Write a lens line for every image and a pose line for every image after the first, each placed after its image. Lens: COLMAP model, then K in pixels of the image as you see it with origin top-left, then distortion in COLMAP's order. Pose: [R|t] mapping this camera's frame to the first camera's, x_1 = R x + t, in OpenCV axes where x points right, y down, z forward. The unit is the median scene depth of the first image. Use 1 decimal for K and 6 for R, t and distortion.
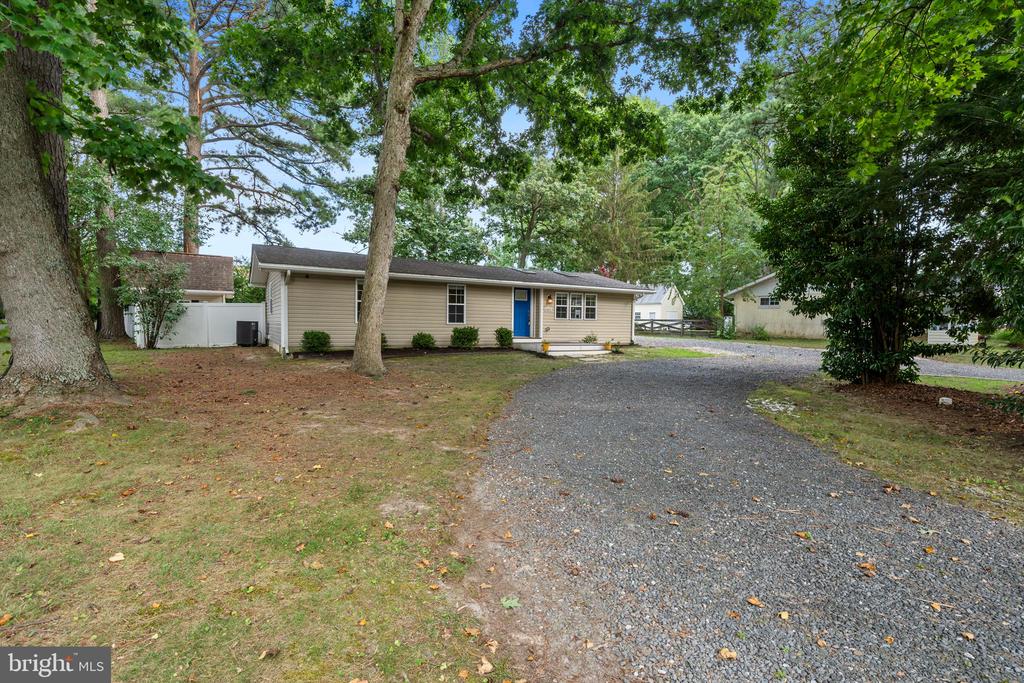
lens RADIAL K [[466.2, 0, 491.7], [0, 466.2, 349.8], [0, 0, 1]] dist [0.002463, 0.002228]
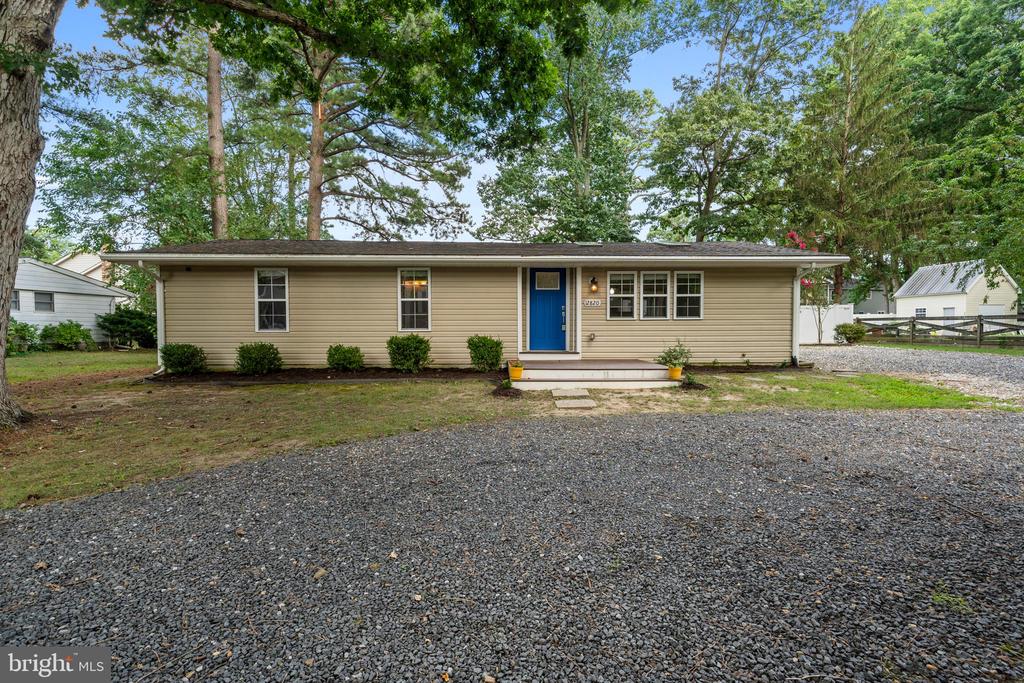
lens RADIAL K [[466.2, 0, 509.5], [0, 466.2, 341.8], [0, 0, 1]] dist [0.002463, 0.002228]
pose [[0.873407, 0.001988, -0.486987, 0.292948], [-0.014700, 0.999644, -0.022284, -0.022462], [0.486769, 0.026622, 0.873125, 0.421829]]
